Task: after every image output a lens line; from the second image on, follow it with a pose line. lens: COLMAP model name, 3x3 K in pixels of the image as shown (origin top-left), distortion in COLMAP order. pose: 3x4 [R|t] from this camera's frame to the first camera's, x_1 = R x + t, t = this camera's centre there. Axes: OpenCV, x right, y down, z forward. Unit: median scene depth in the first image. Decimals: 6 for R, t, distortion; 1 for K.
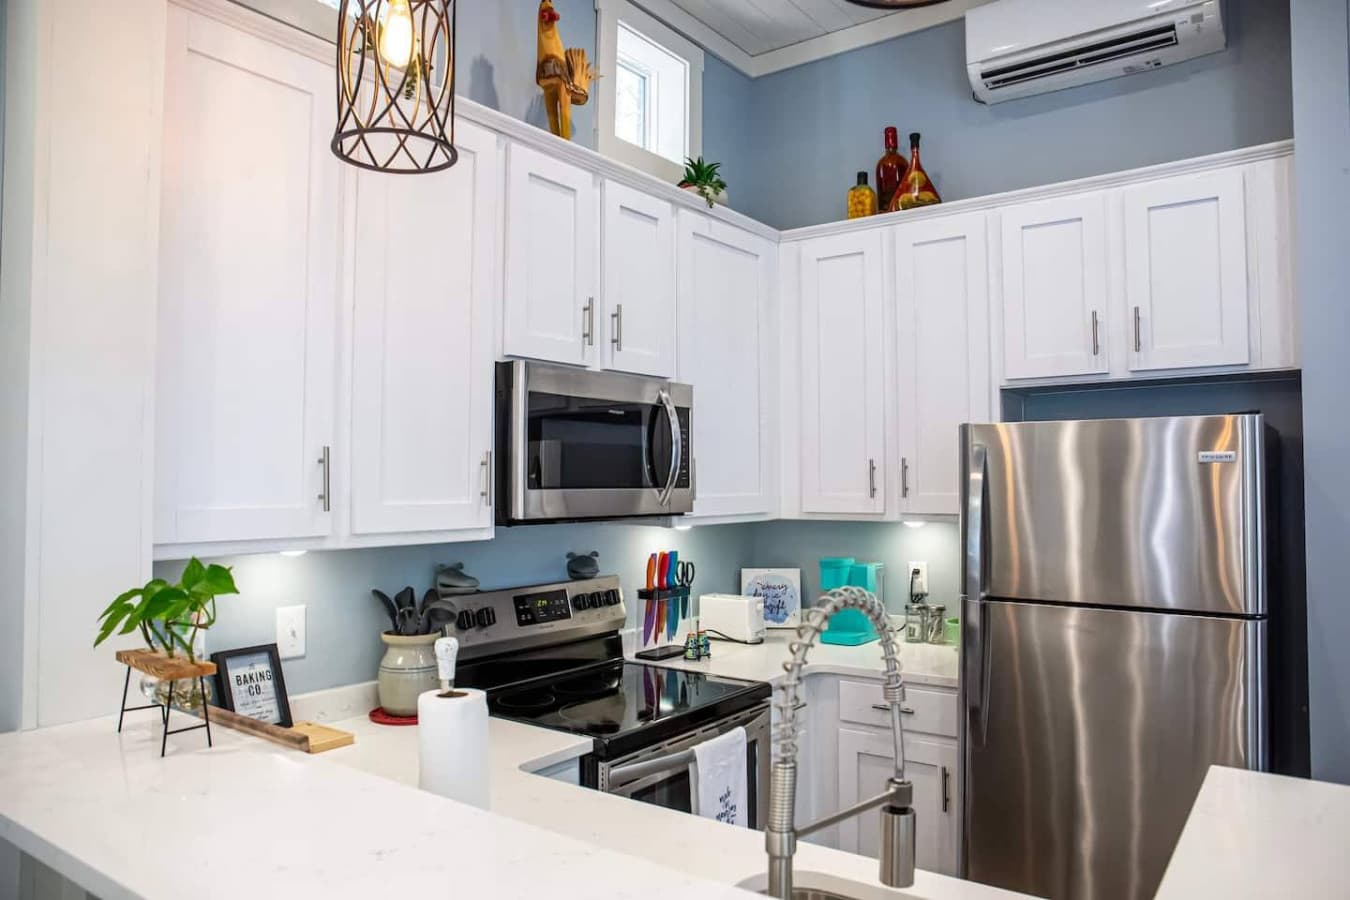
lens RADIAL K [[941.8, 0, 636.1], [0, 941.8, 450.4], [0, 0, 1]] dist [-0.058396, 0.009346]
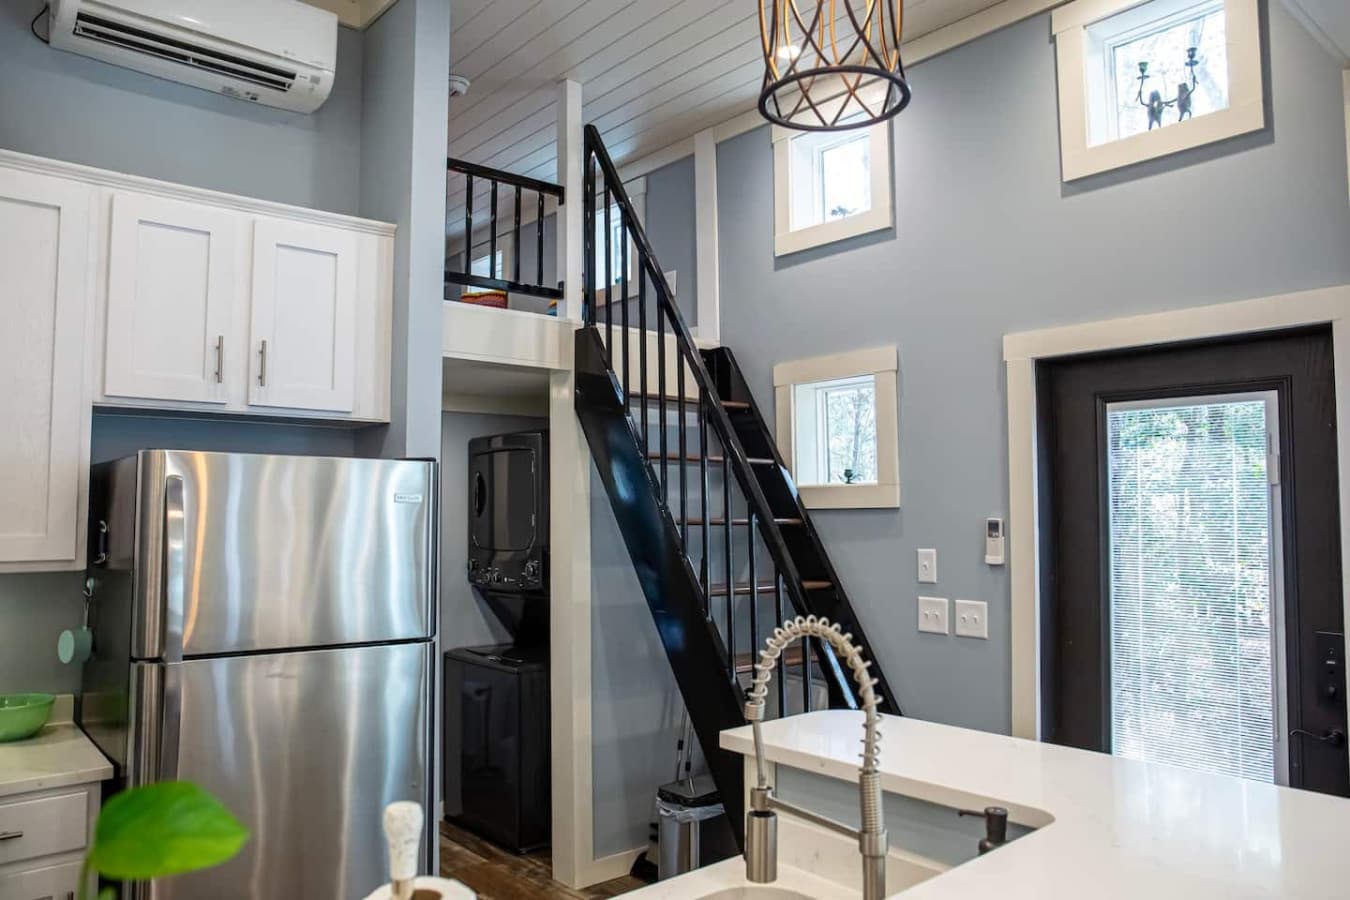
lens RADIAL K [[962.8, 0, 675.0], [0, 962.8, 450.0], [0, 0, 1]] dist [0.001497, 0.002571]
pose [[0.193739, 0.057362, 0.979375, -0.772298], [-0.039343, 0.997940, -0.050667, -0.009482], [-0.980264, -0.028715, 0.195597, 0.741555]]
